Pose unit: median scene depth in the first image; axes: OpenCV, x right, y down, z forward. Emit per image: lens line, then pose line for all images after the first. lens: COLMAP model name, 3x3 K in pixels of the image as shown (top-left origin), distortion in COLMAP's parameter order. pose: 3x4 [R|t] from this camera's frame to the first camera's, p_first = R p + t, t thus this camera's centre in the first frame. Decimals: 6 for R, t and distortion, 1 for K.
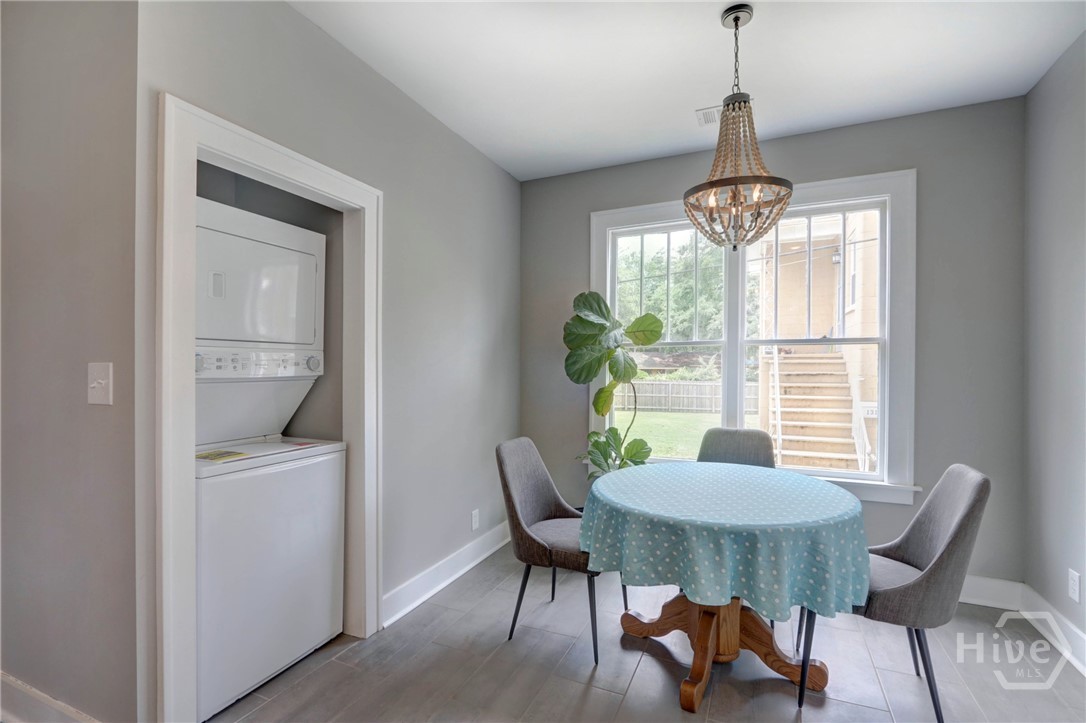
lens RADIAL K [[503.4, 0, 539.7], [0, 503.4, 364.9], [0, 0, 1]] dist [-0.004479, -0.001322]
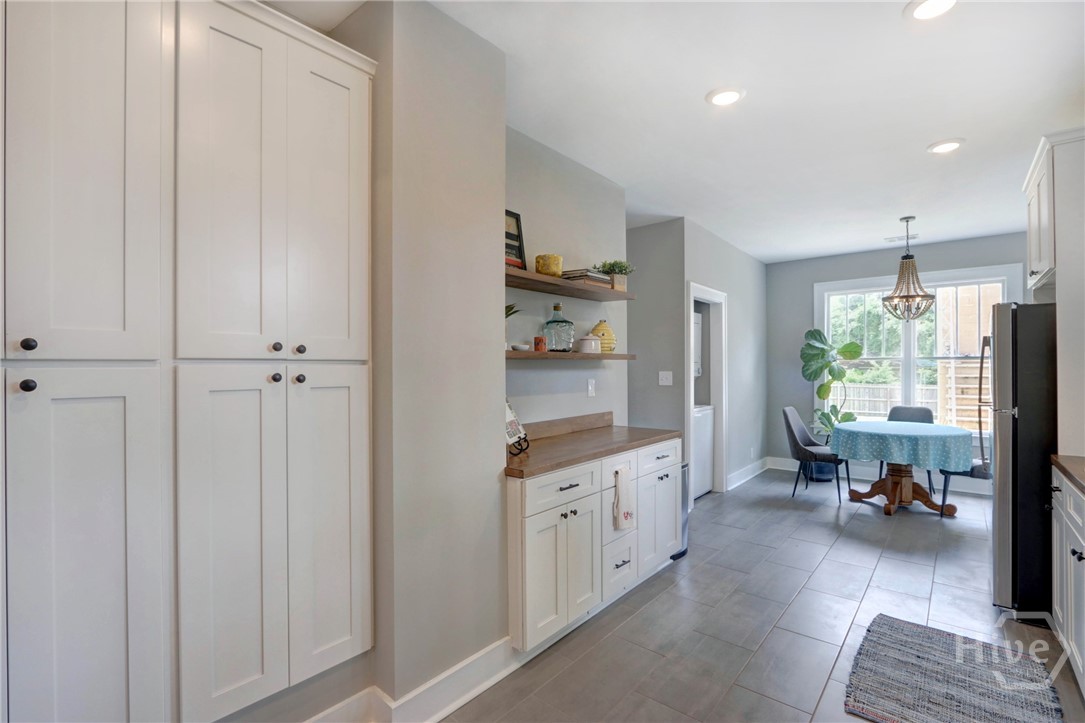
lens RADIAL K [[503.0, 0, 548.4], [0, 503.0, 358.5], [0, 0, 1]] dist [-0.004479, -0.001322]
pose [[0.966494, -0.003678, -0.256665, -0.361011], [-0.000259, 0.999883, -0.015301, -0.016056], [0.256691, 0.014855, 0.966379, -0.965039]]
